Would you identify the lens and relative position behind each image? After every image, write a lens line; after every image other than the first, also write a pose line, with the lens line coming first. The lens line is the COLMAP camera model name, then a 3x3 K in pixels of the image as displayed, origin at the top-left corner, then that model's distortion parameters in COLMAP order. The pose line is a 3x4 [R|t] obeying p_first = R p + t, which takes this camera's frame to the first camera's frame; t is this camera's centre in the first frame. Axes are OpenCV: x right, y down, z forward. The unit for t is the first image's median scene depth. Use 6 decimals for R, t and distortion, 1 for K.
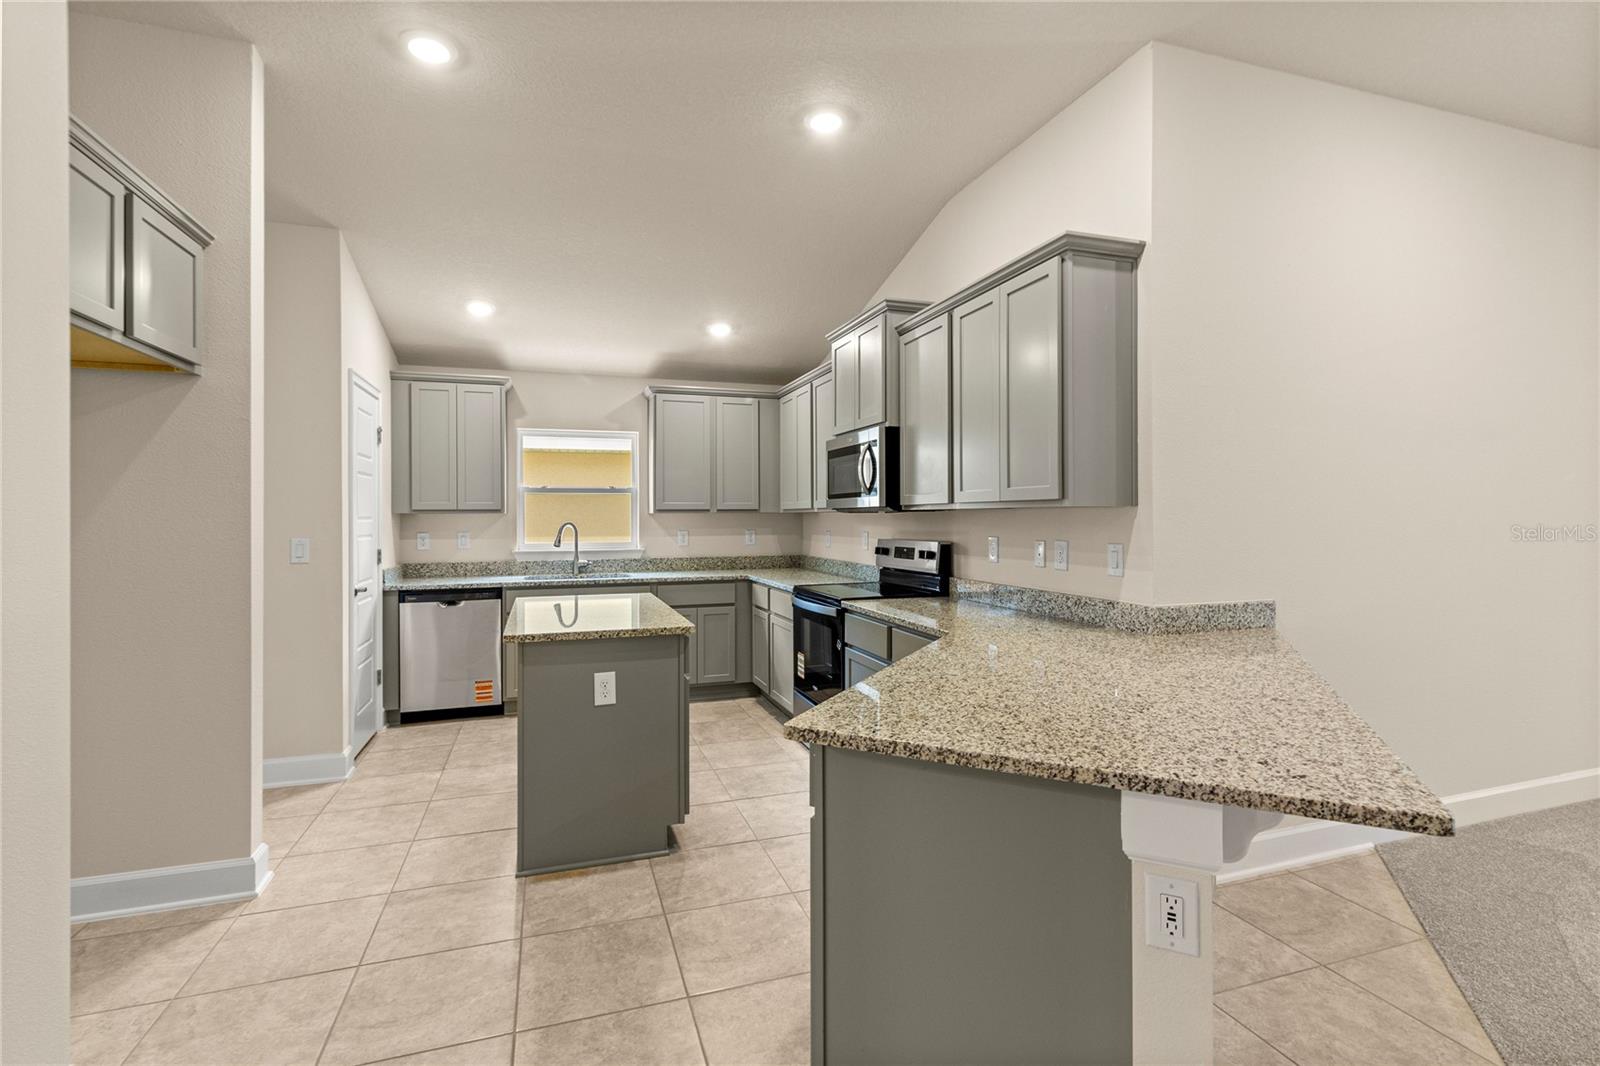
lens RADIAL K [[741.6, 0, 801.2], [0, 741.6, 522.2], [0, 0, 1]] dist [0.002905, 0.001527]
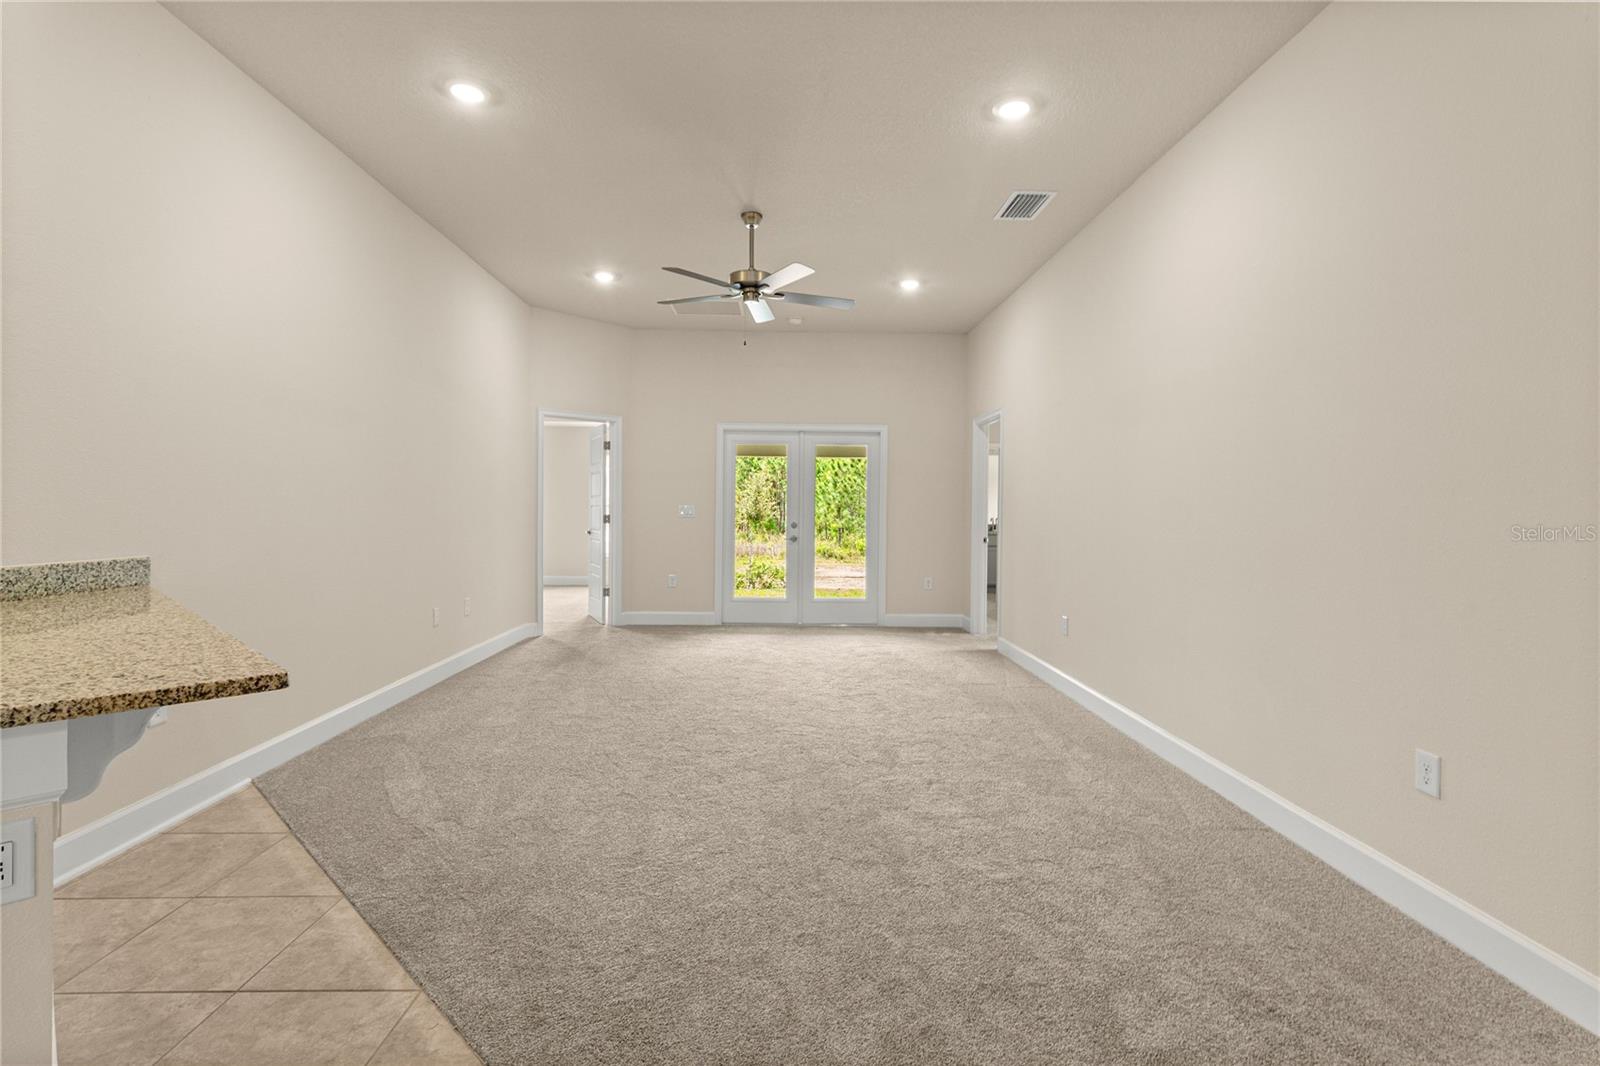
lens RADIAL K [[737.5, 0, 793.8], [0, 737.5, 508.2], [0, 0, 1]] dist [0.000551, -0.000258]
pose [[0.291150, 0.003030, 0.956673, -0.041293], [-0.005479, 0.999984, -0.001500, 0.058751], [-0.956662, -0.004805, 0.291162, -0.100135]]
